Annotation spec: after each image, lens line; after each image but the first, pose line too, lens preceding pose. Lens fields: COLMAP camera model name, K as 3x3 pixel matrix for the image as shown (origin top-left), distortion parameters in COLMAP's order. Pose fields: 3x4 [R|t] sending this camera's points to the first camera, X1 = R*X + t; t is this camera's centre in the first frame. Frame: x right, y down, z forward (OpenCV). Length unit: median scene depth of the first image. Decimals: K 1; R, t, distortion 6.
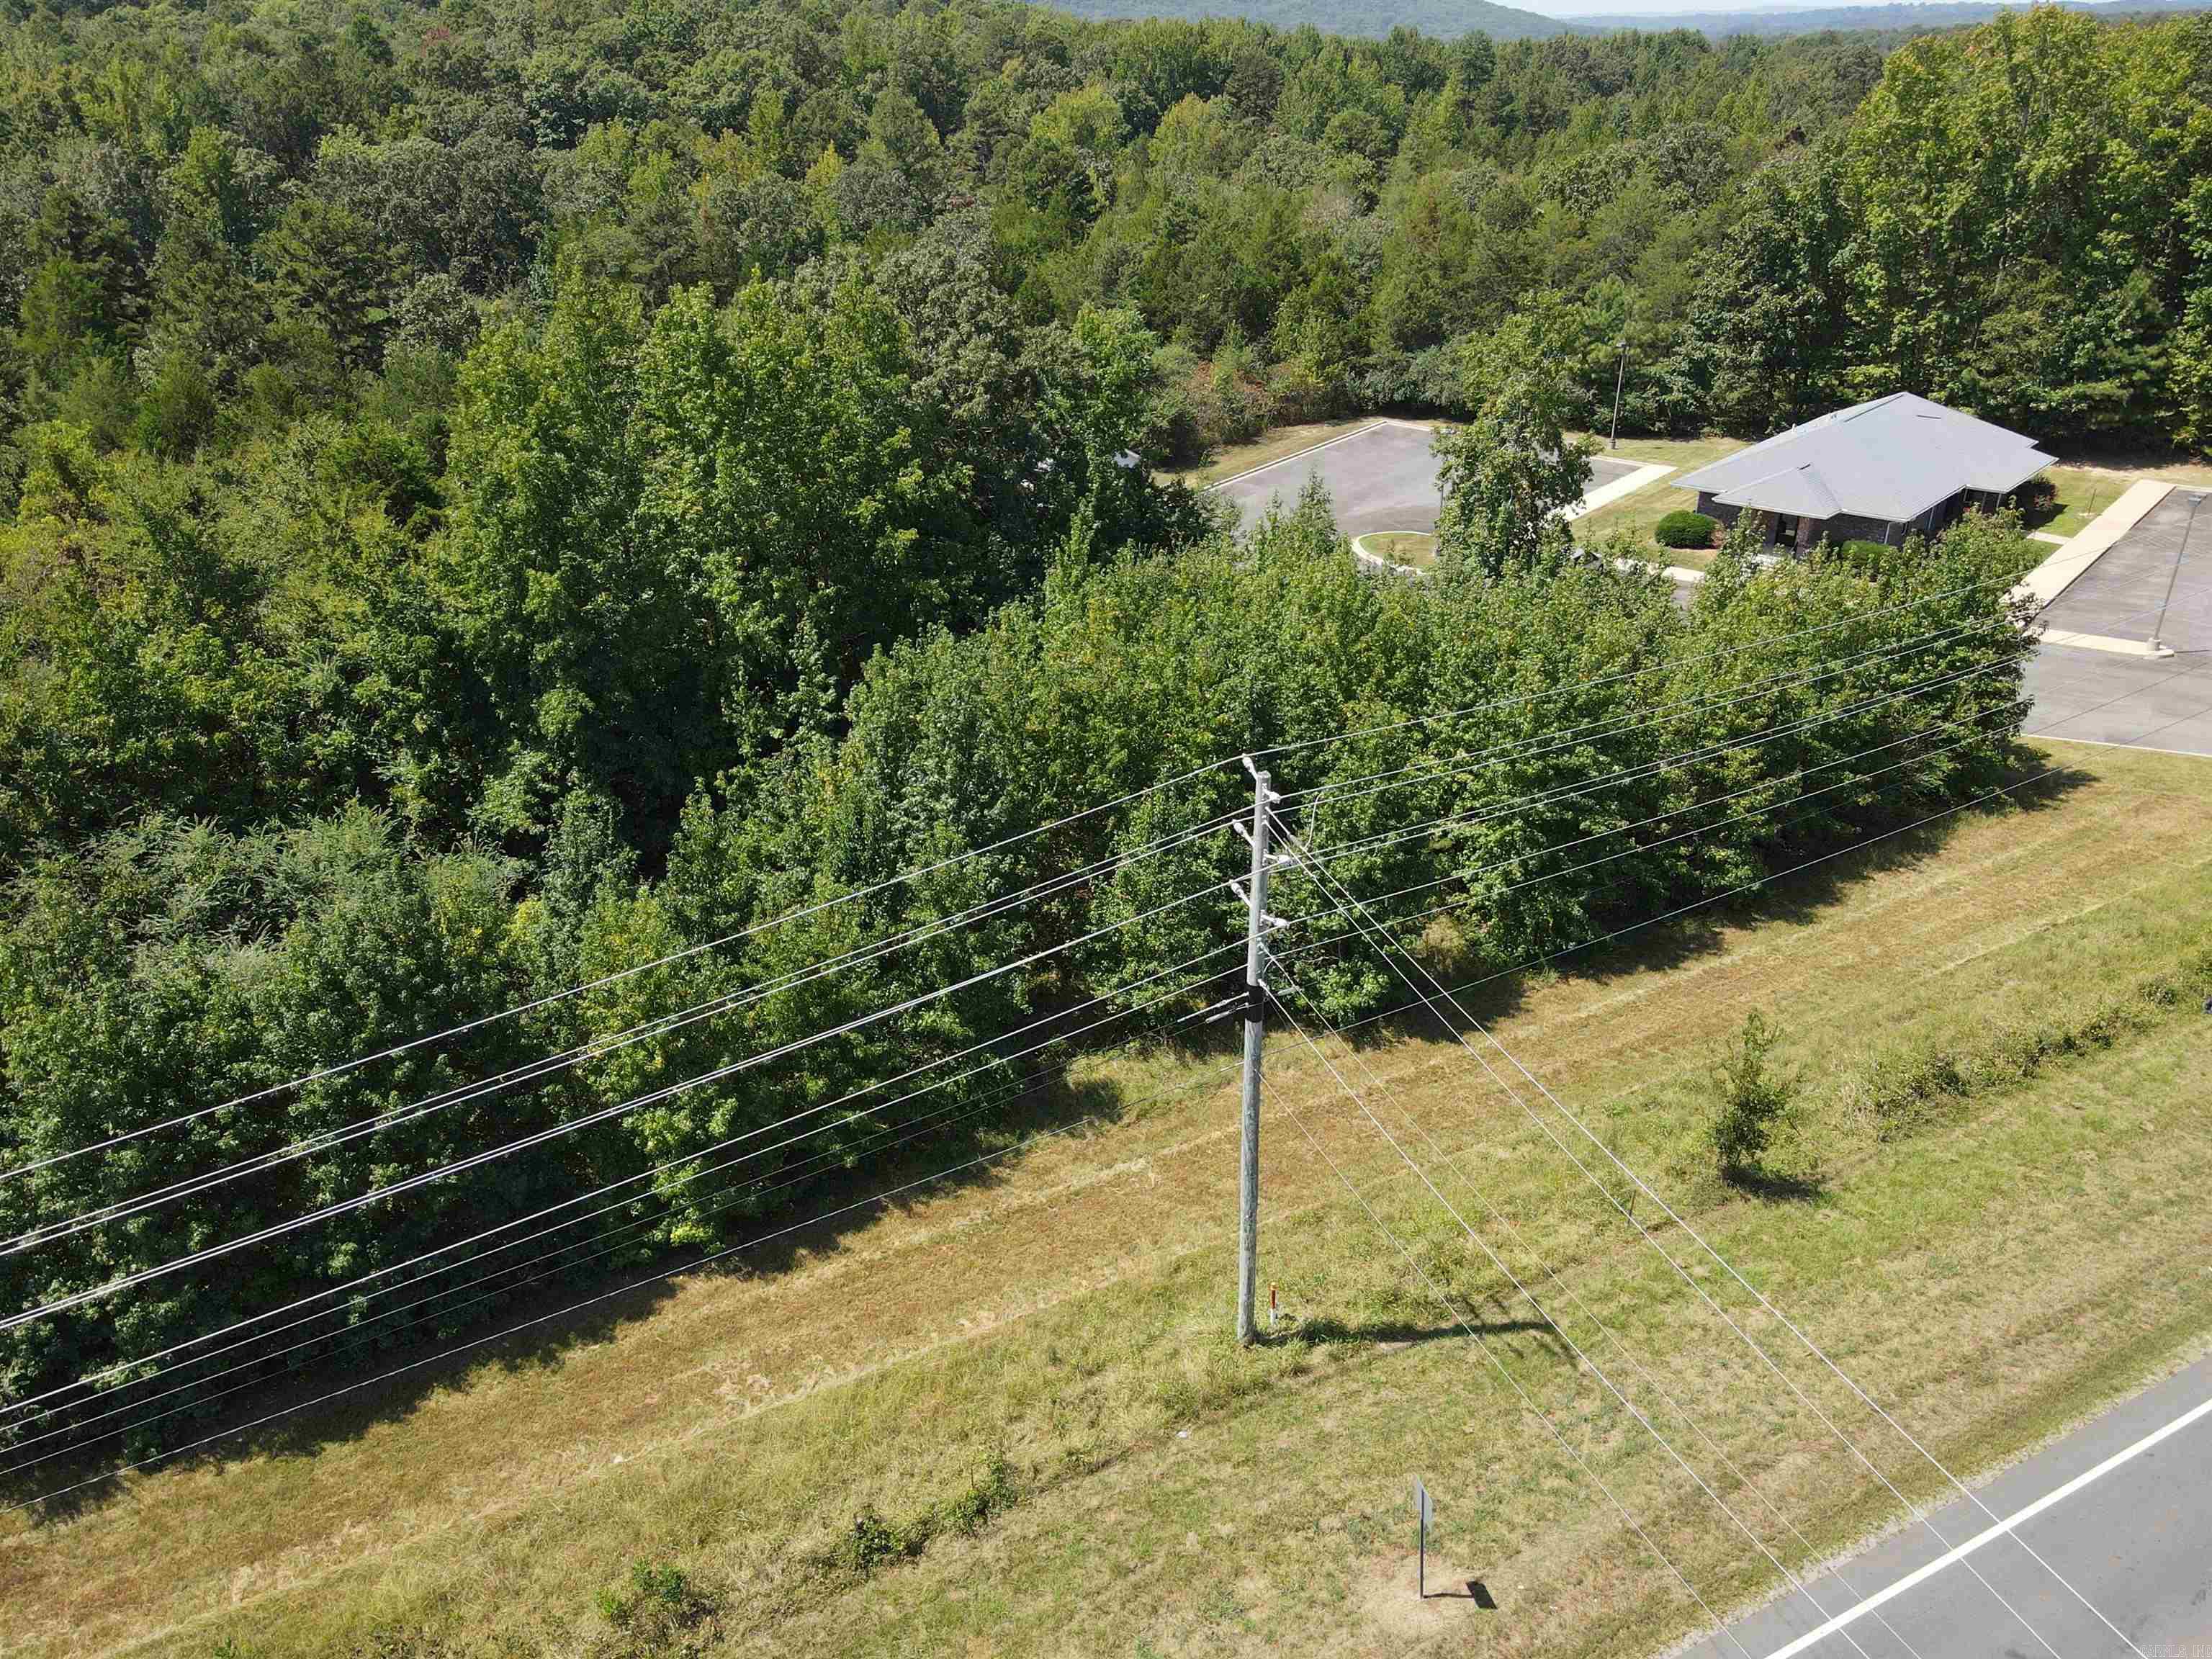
lens RADIAL K [[1621.0, 0, 1112.8], [0, 1621.0, 849.7], [0, 0, 1]] dist [-0.006075, 0.040252]
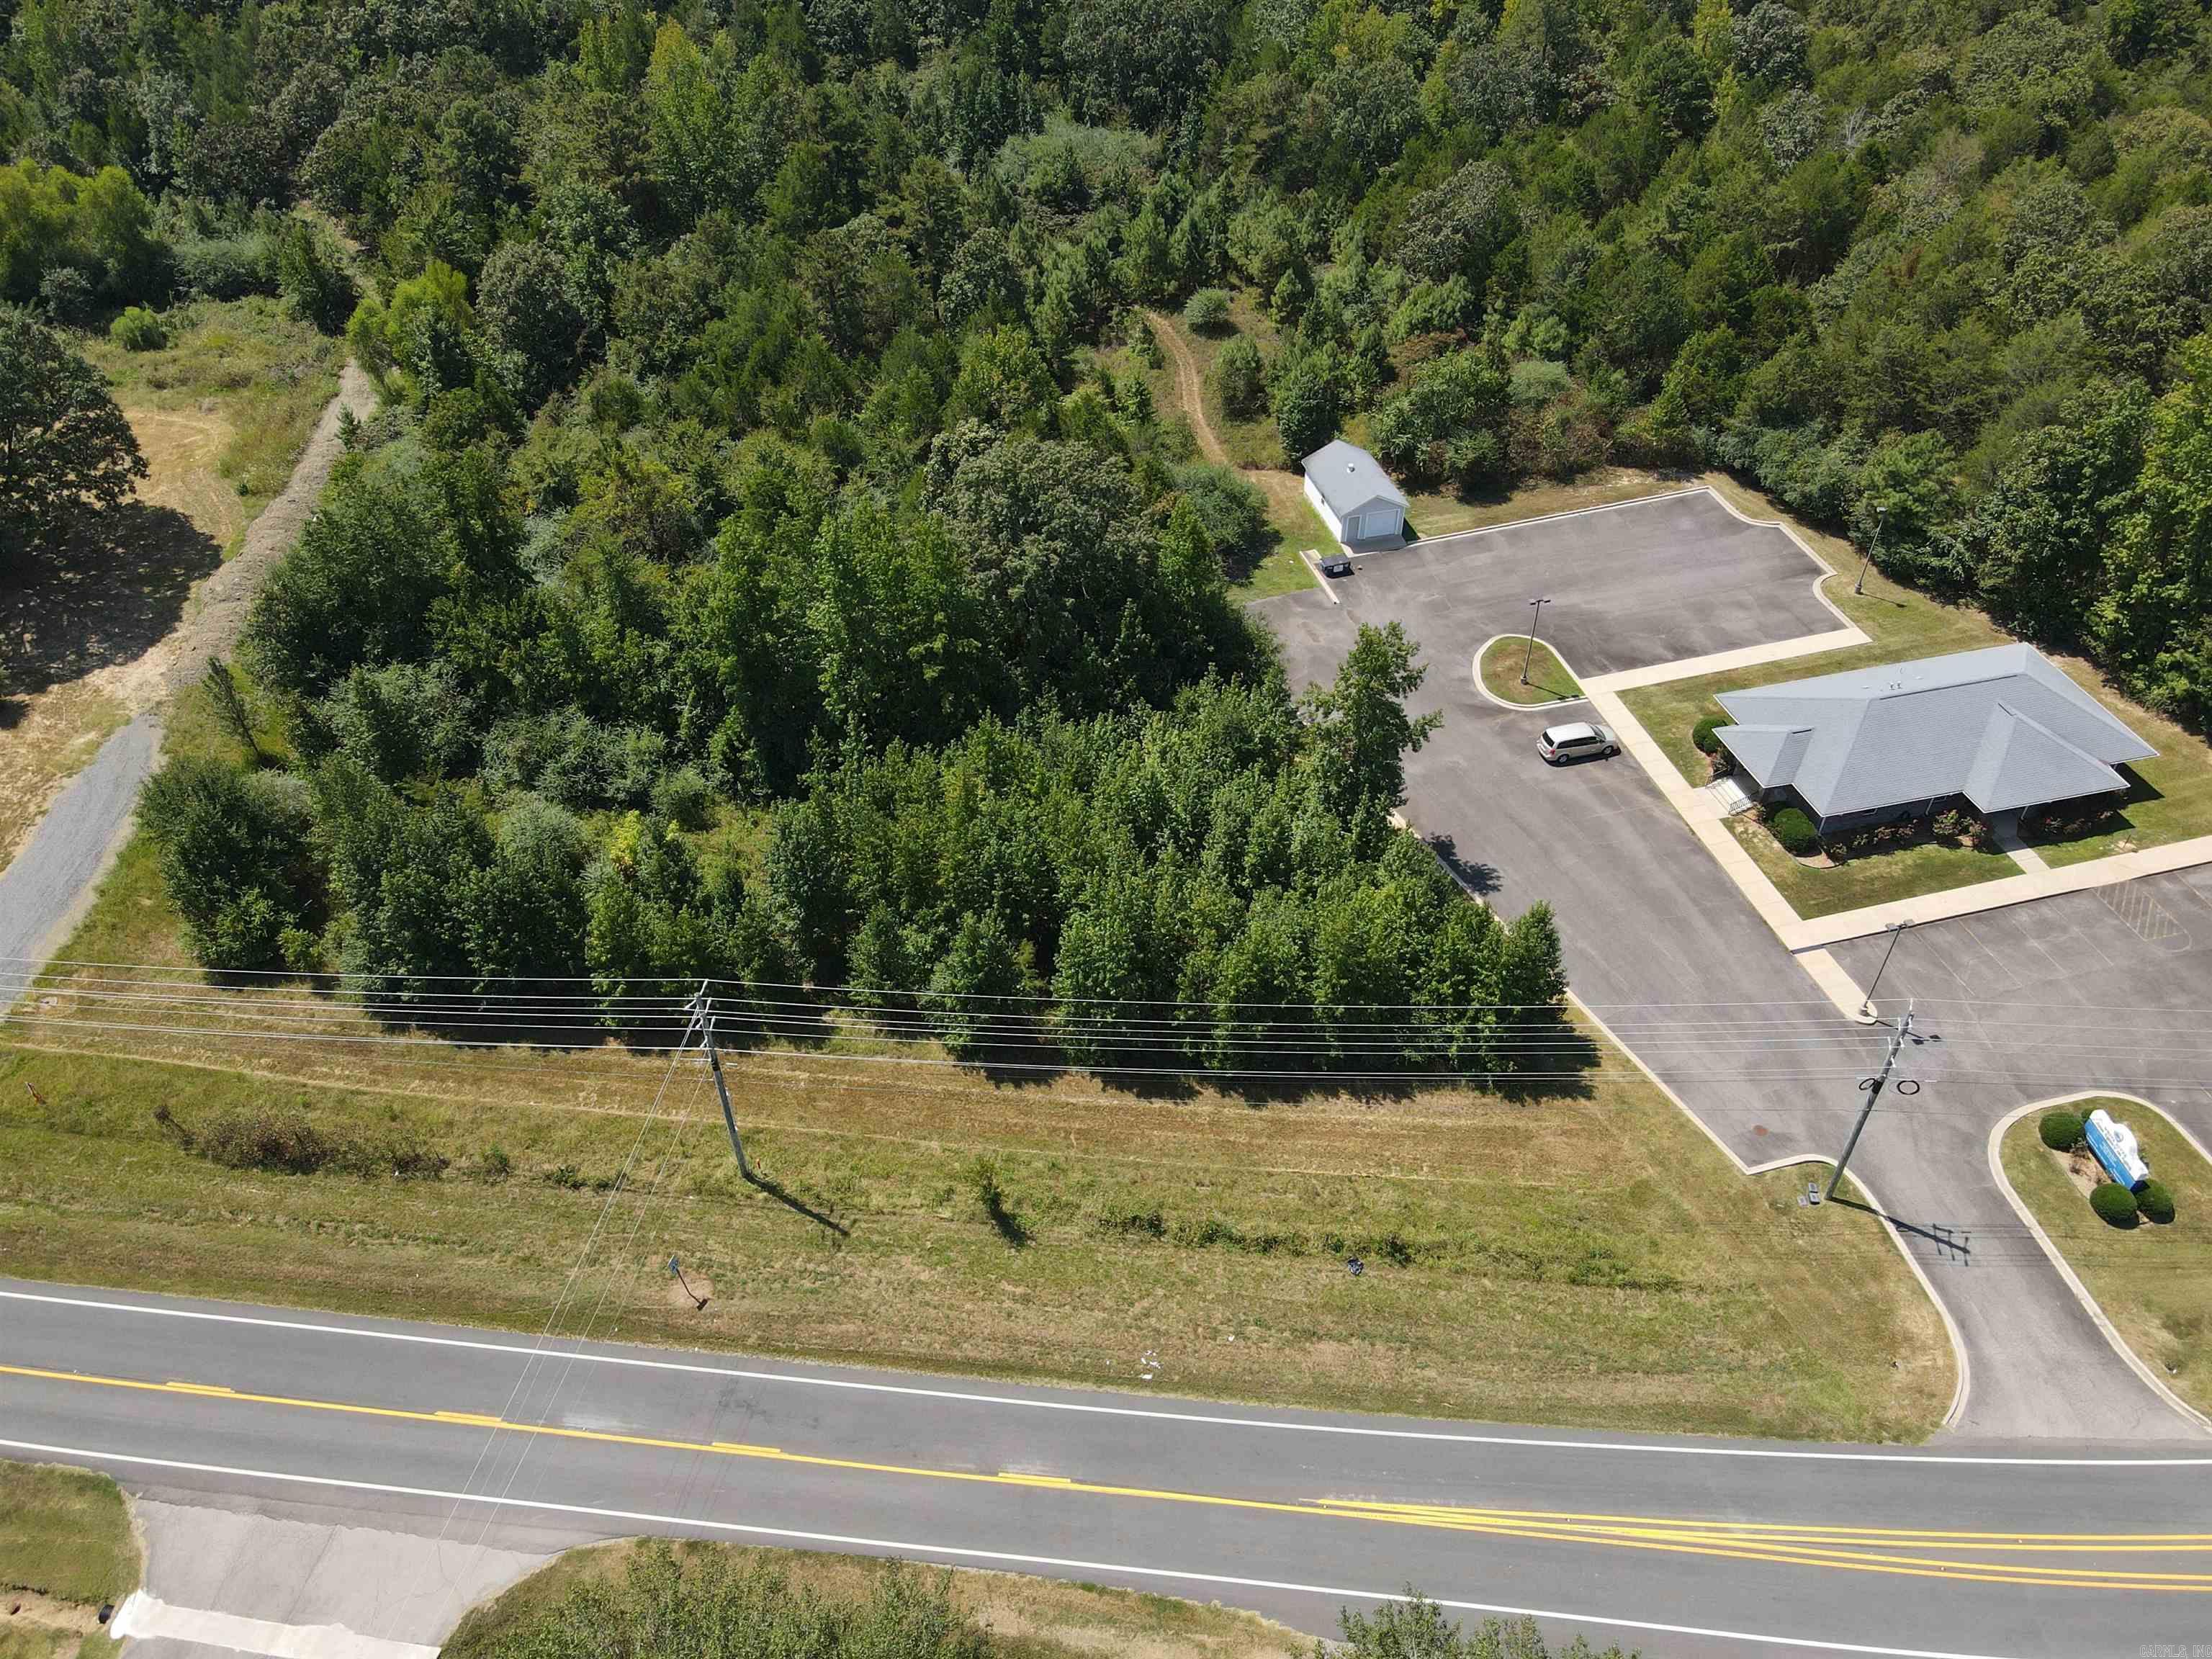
lens RADIAL K [[1619.6, 0, 1113.4], [0, 1619.6, 850.0], [0, 0, 1]] dist [0.002511, 0.022359]
pose [[0.826127, 0.382636, -0.413648, 0.817984], [-0.254910, 0.908457, 0.331250, -0.644502], [0.502529, -0.168212, 0.848039, -0.395955]]
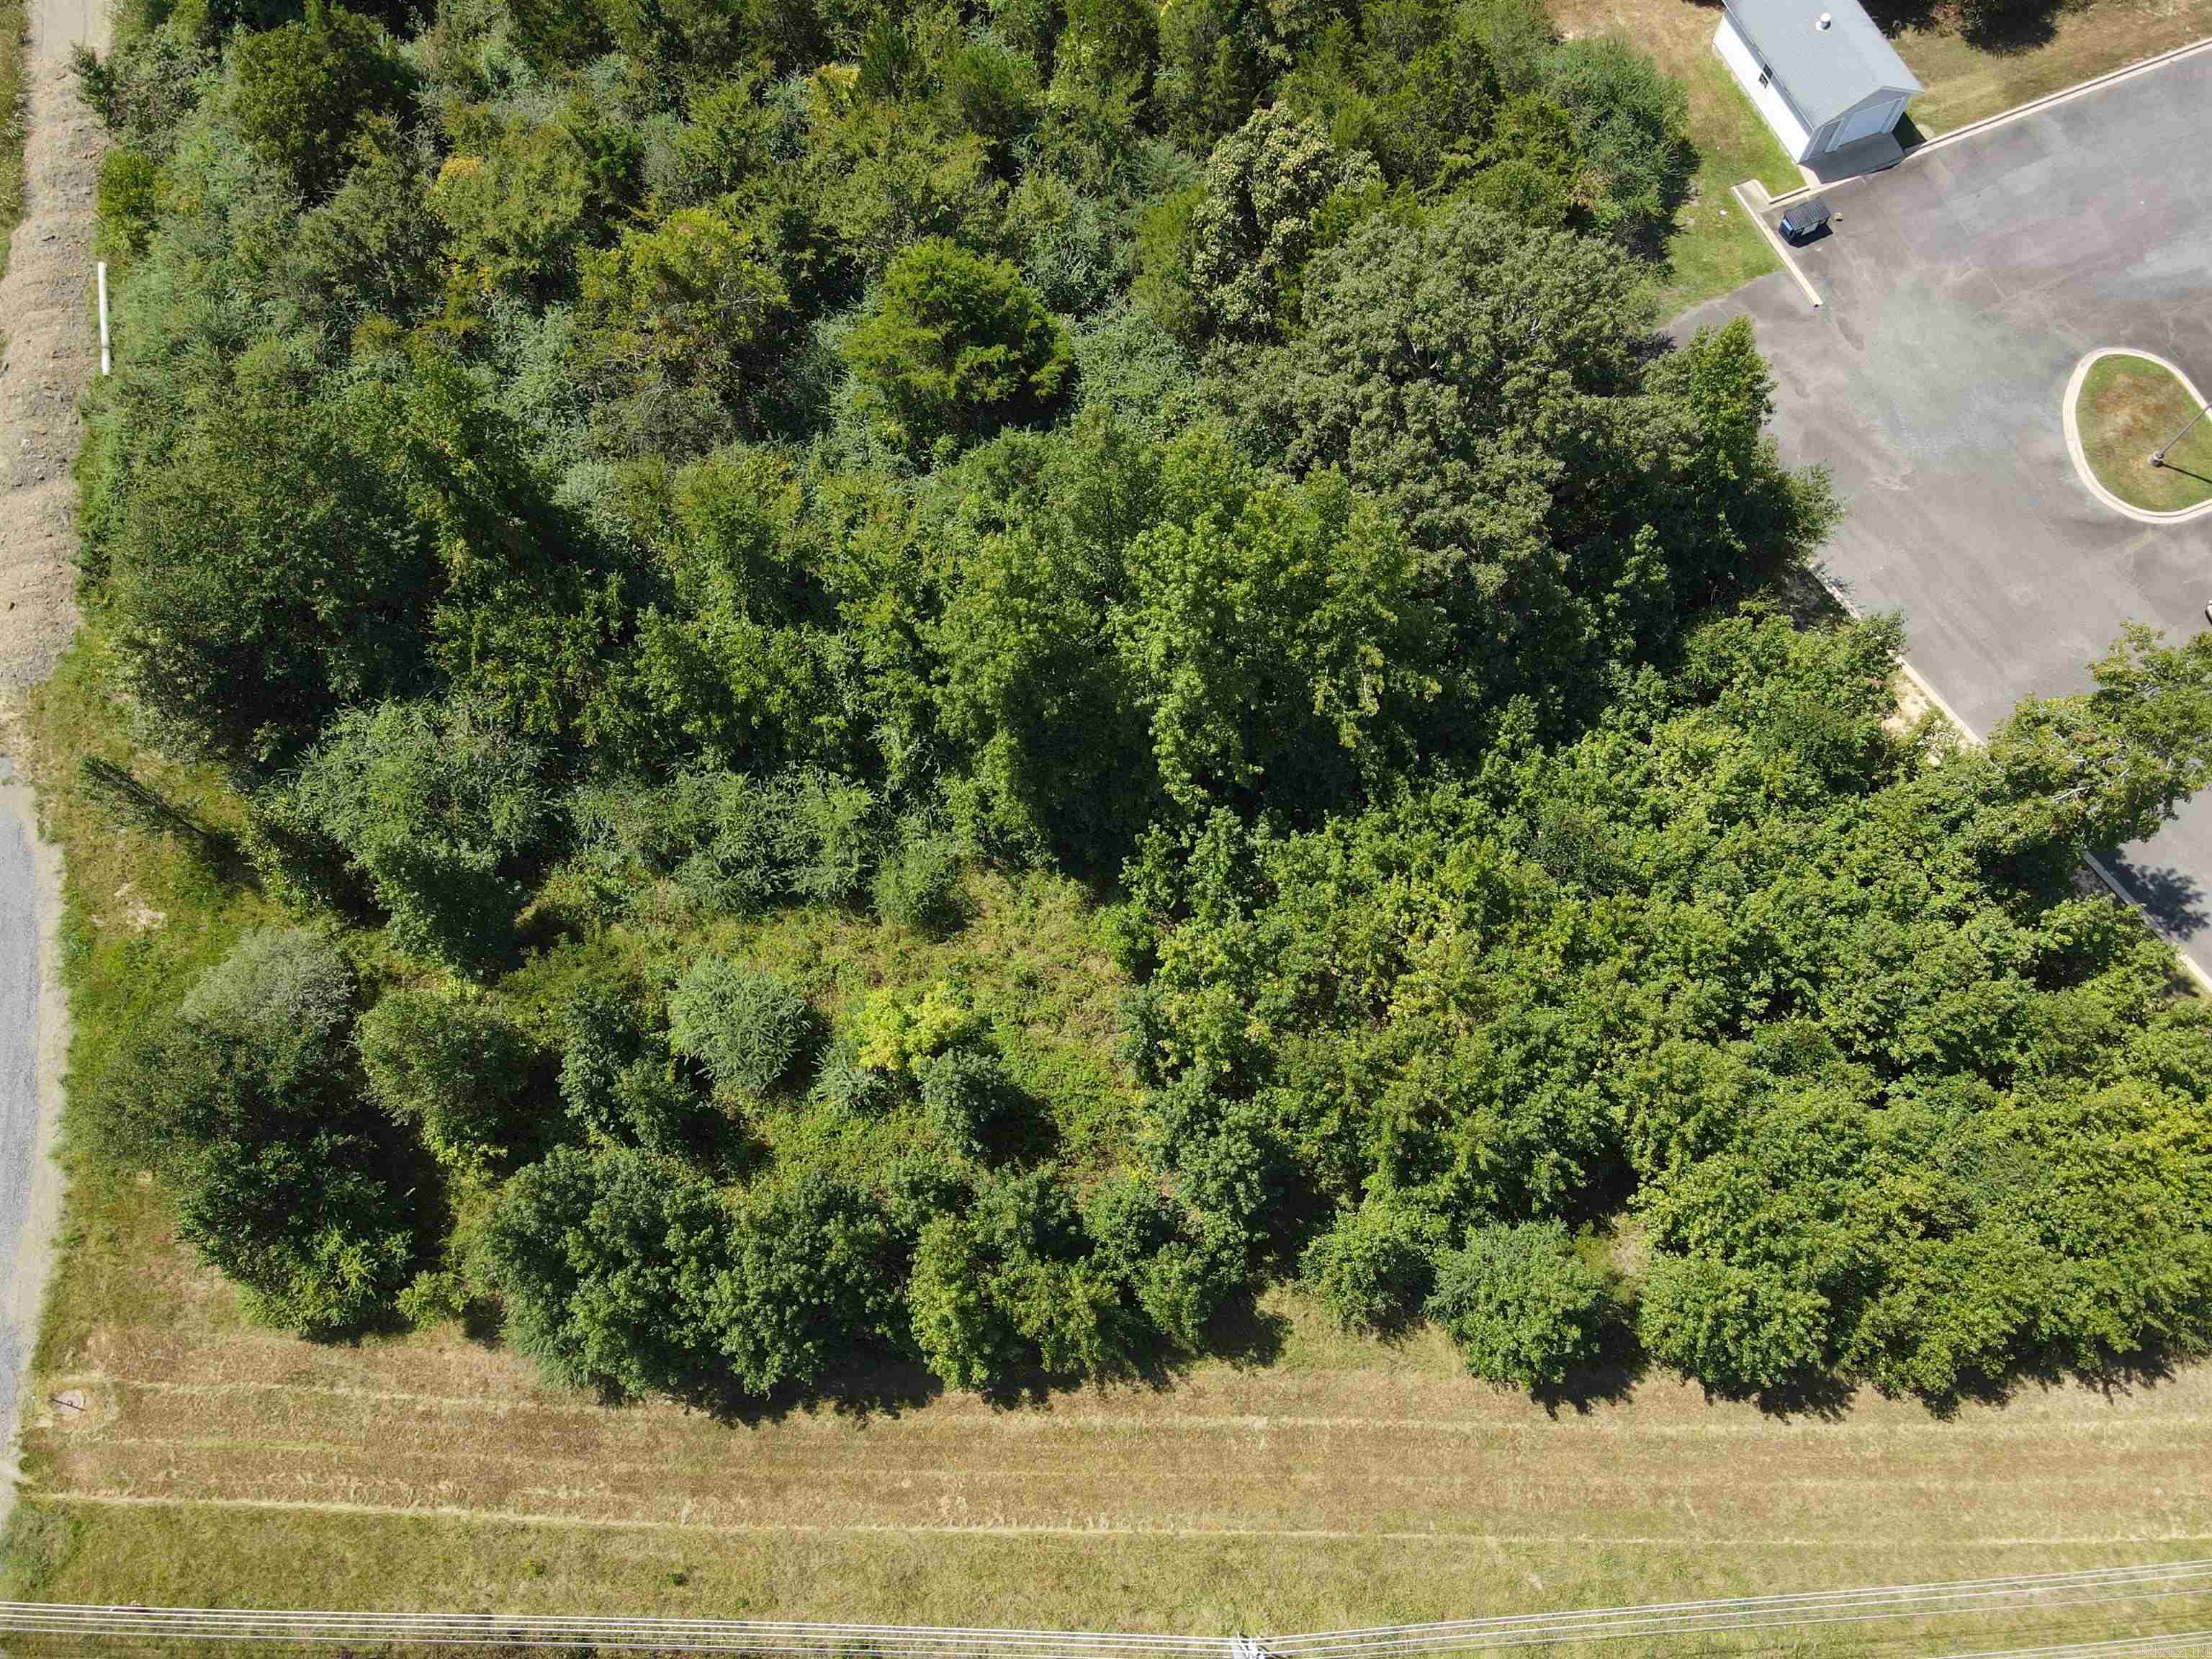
lens RADIAL K [[1621.0, 0, 1112.8], [0, 1621.0, 849.7], [0, 0, 1]] dist [-0.006075, 0.040252]
pose [[0.886629, 0.428839, -0.173165, -0.050902], [-0.194870, 0.685976, 0.701044, -0.829622], [0.419422, -0.587821, 0.691774, 0.189979]]
